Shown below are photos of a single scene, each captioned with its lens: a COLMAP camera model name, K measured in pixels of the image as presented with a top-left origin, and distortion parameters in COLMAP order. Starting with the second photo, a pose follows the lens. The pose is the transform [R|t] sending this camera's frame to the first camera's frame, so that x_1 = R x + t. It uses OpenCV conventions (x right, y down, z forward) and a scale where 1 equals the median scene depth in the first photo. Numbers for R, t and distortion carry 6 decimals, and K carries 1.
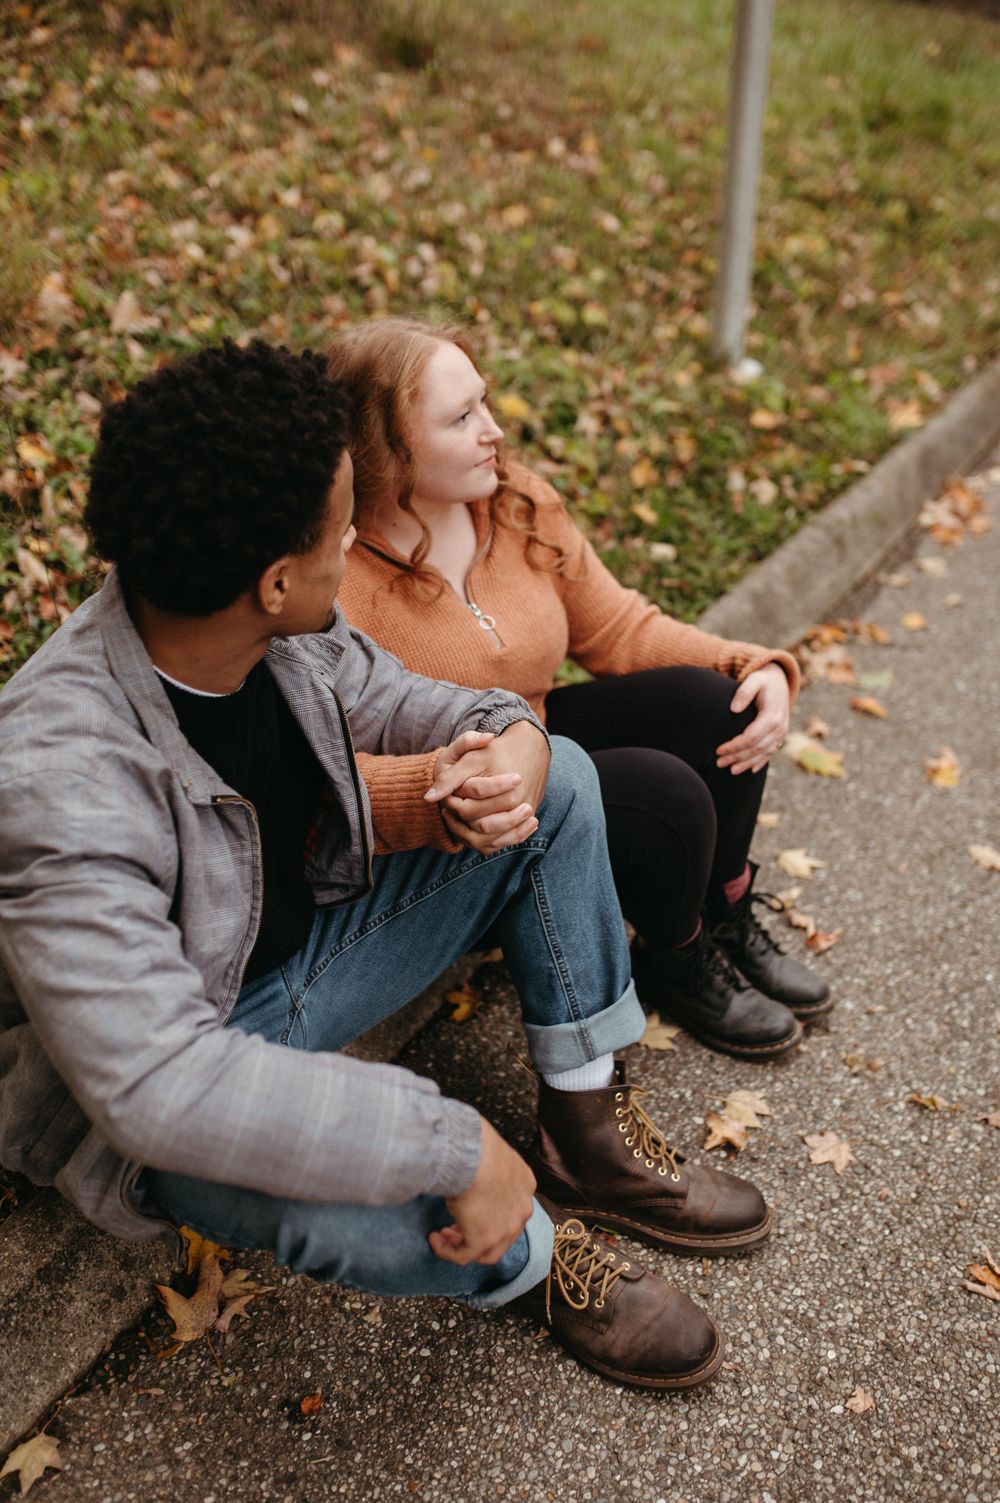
lens RADIAL K [[1467.5, 0, 500.0], [0, 1467.5, 751.5], [0, 0, 1]] dist [-0.072326, 0.124535]
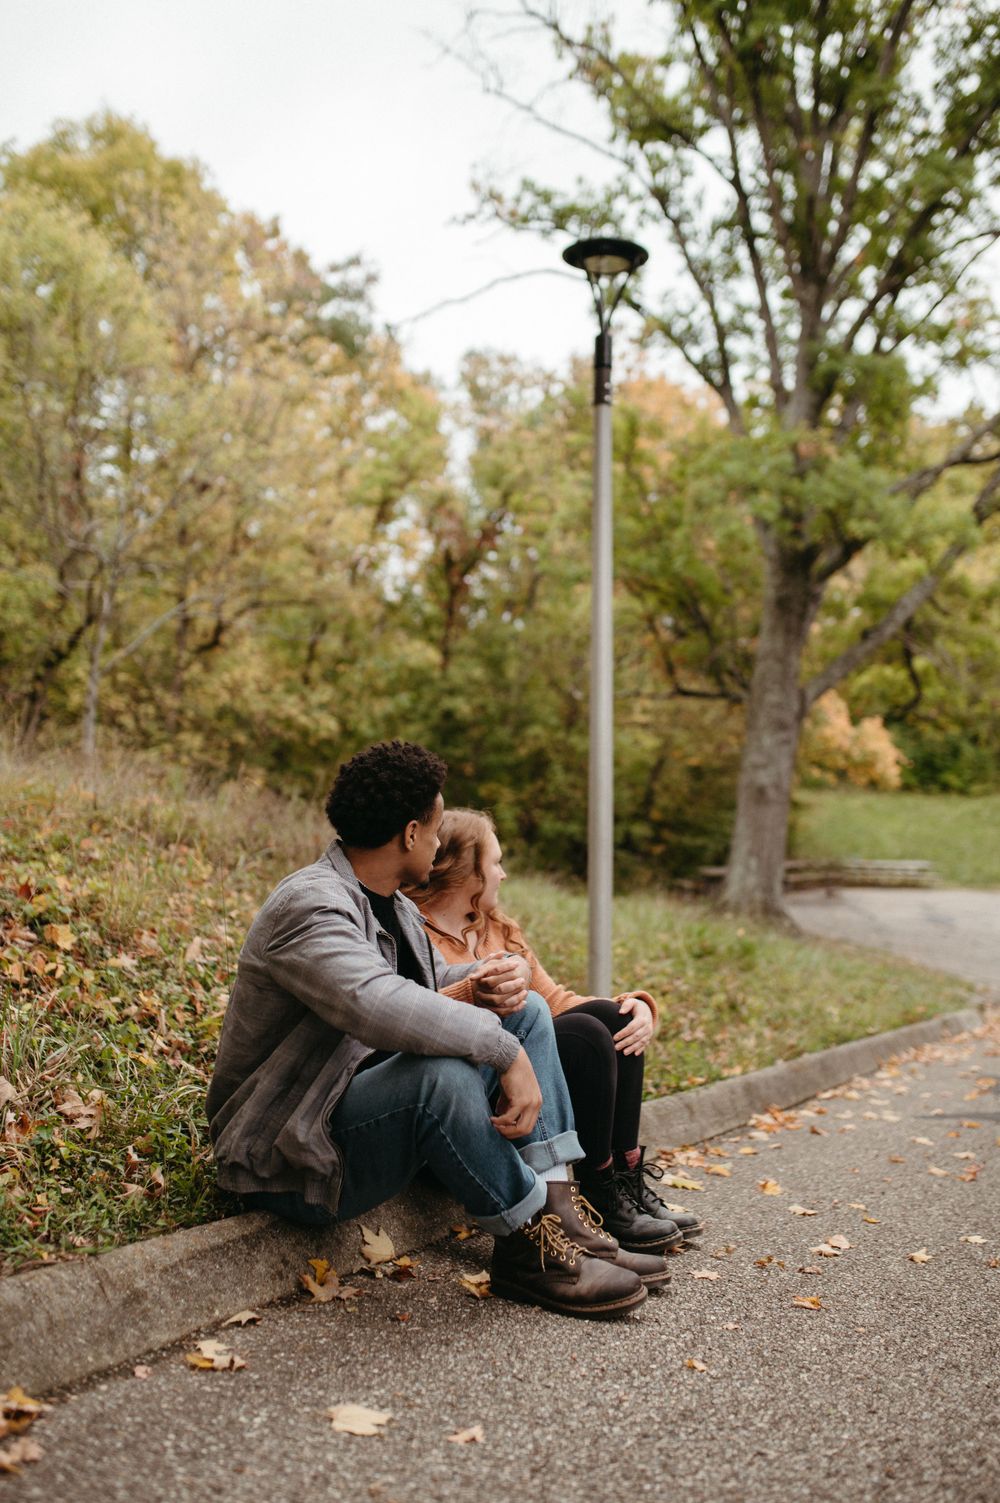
lens RADIAL K [[1467.5, 0, 500.0], [0, 1467.5, 751.5], [0, 0, 1]] dist [-0.072326, 0.124535]
pose [[0.995898, 0.016654, 0.088939, -0.144239], [0.037451, 0.818910, -0.572699, 0.700395], [-0.082371, 0.573680, 0.814927, -0.592572]]
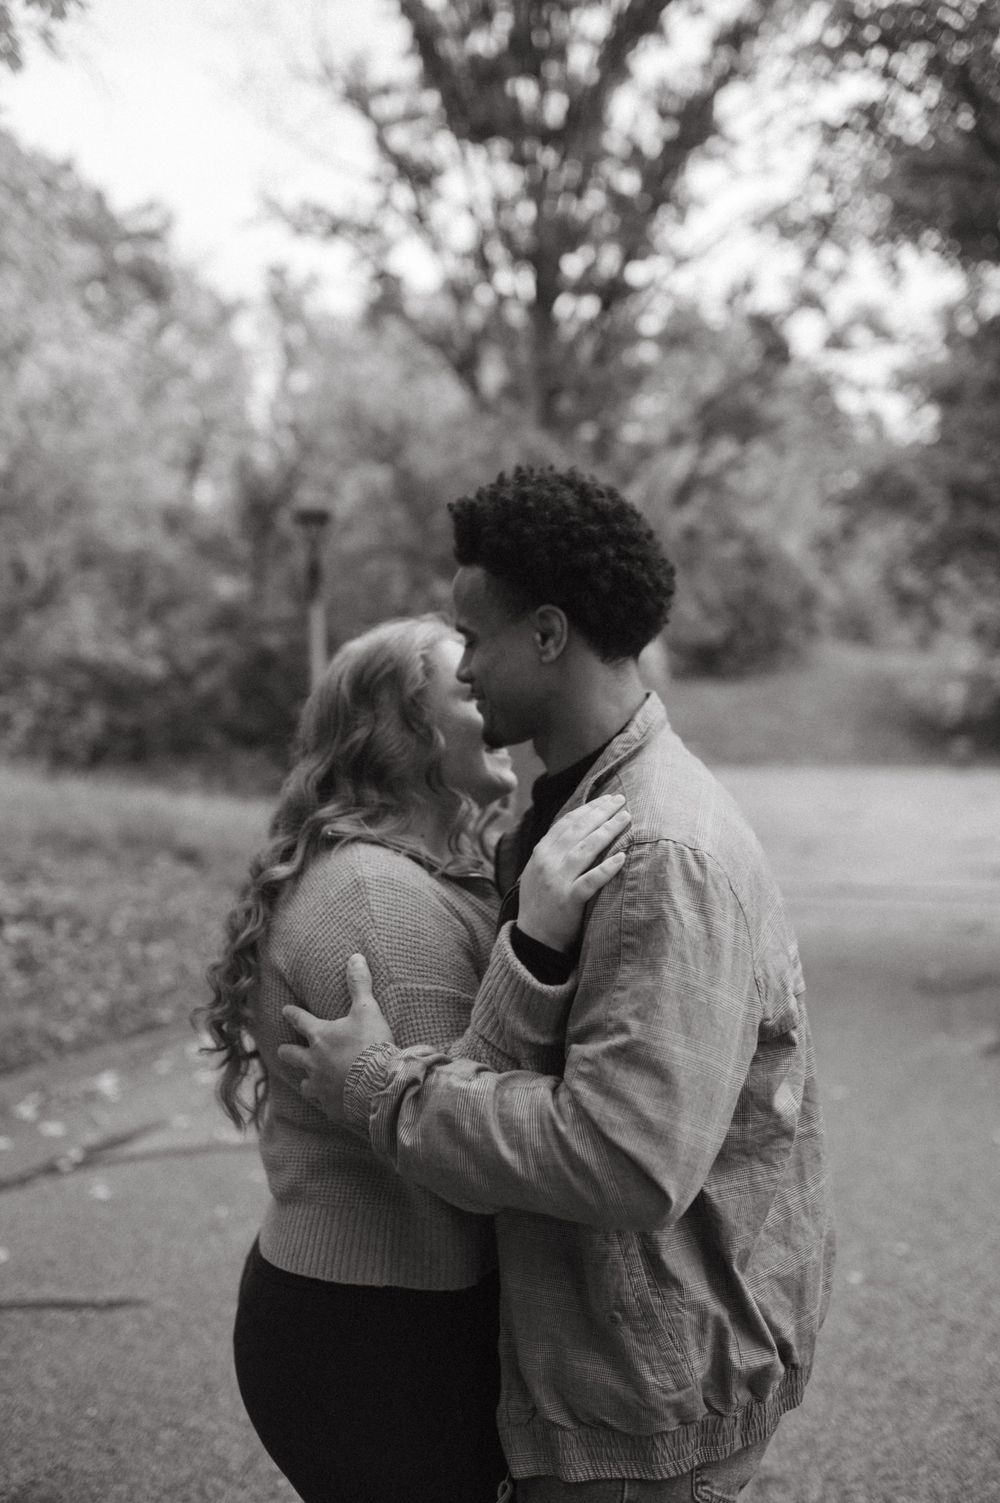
lens RADIAL K [[1474.0, 0, 516.7], [0, 1474.0, 744.6], [0, 0, 1]] dist [-0.030376, 0.011963]
pose [[0.976177, -0.041945, 0.212882, -0.152447], [0.144105, 0.858827, -0.491579, 2.032868], [-0.162210, 0.510546, 0.844412, -4.001245]]
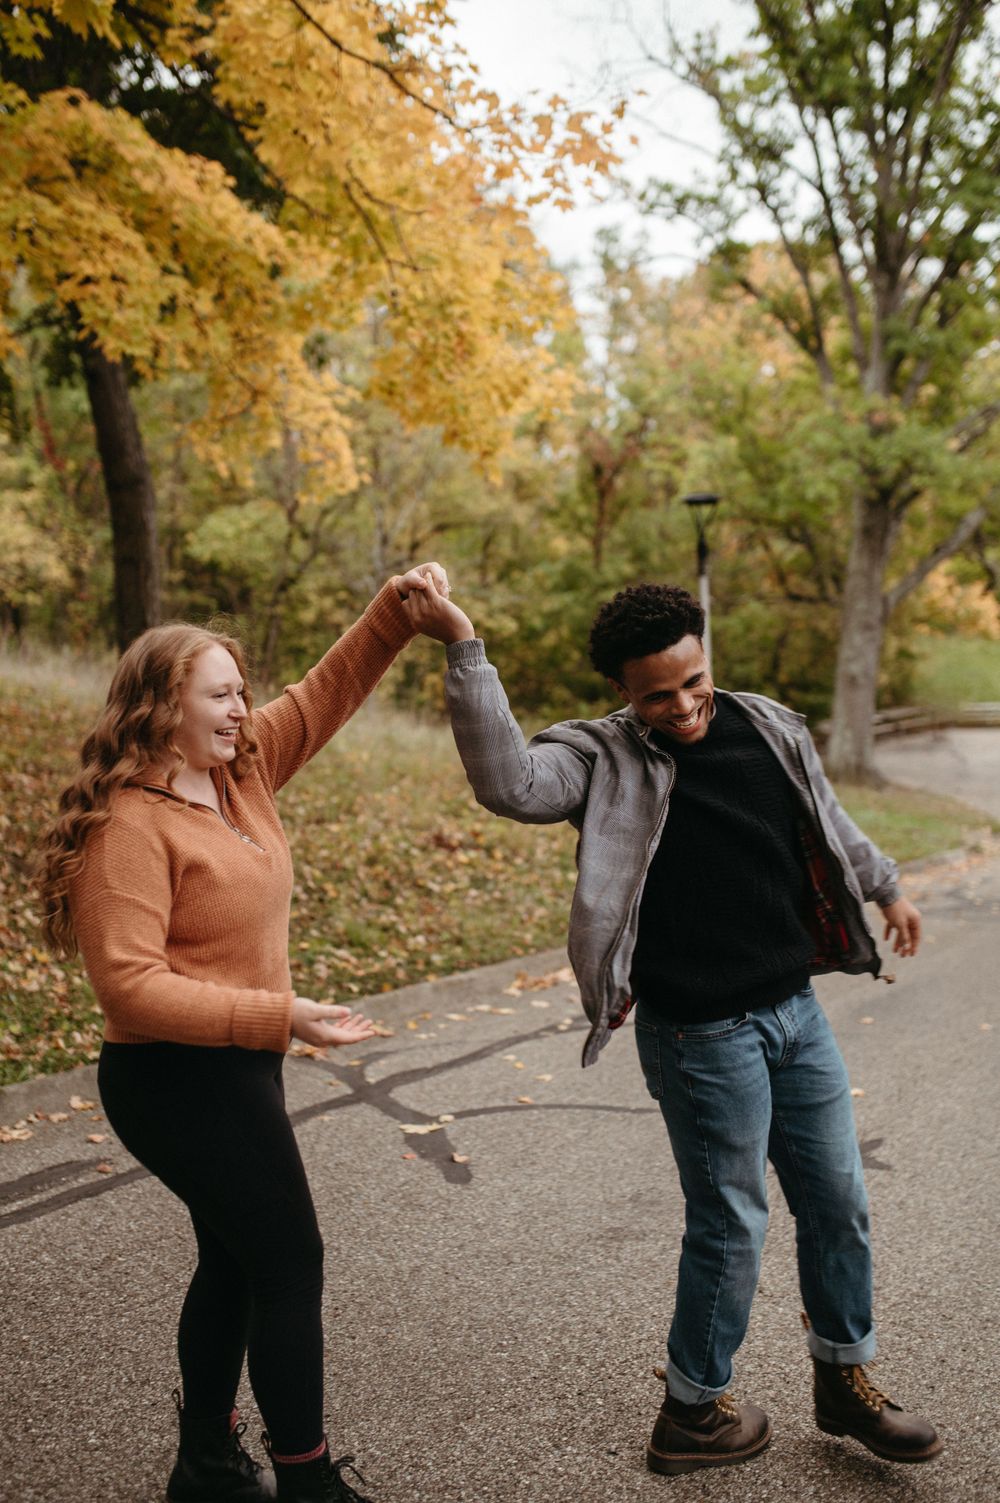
lens RADIAL K [[1467.5, 0, 500.0], [0, 1467.5, 751.5], [0, 0, 1]] dist [-0.072326, 0.124535]
pose [[0.999274, -0.036280, -0.011623, -0.626762], [0.026326, 0.878149, -0.477662, 2.462468], [0.027536, 0.477009, 0.878467, -4.843436]]
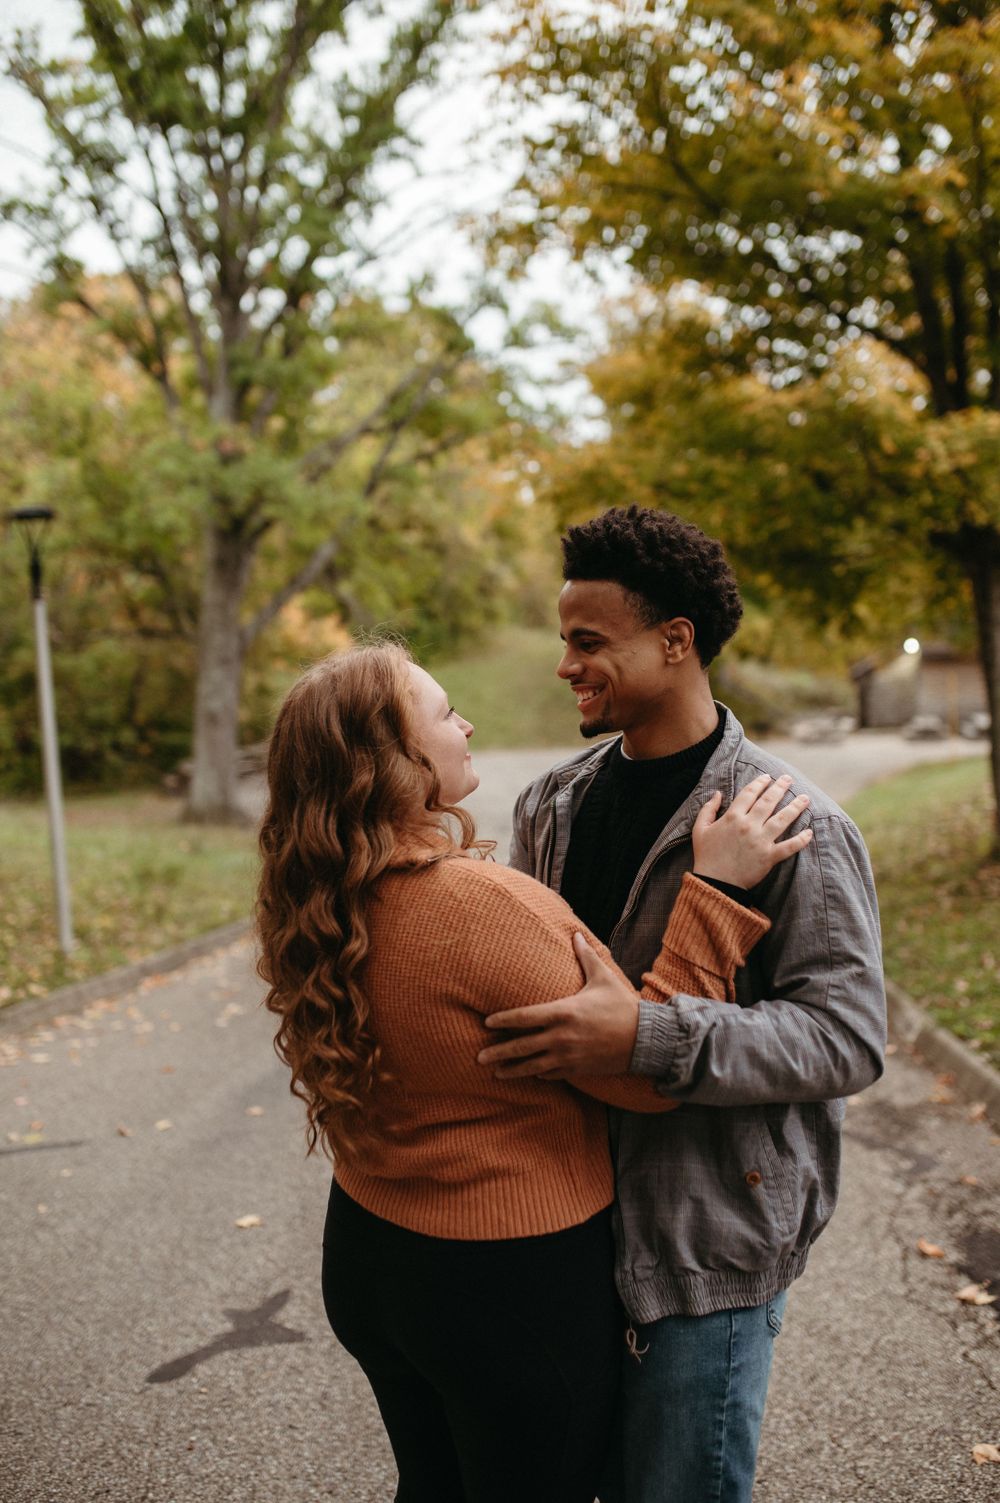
lens RADIAL K [[1467.5, 0, 500.0], [0, 1467.5, 751.5], [0, 0, 1]] dist [-0.072326, 0.124535]
pose [[0.910260, -0.078396, 0.406546, -0.449576], [0.269098, 0.858258, -0.437012, 2.058036], [-0.314662, 0.507195, 0.802335, -4.112186]]
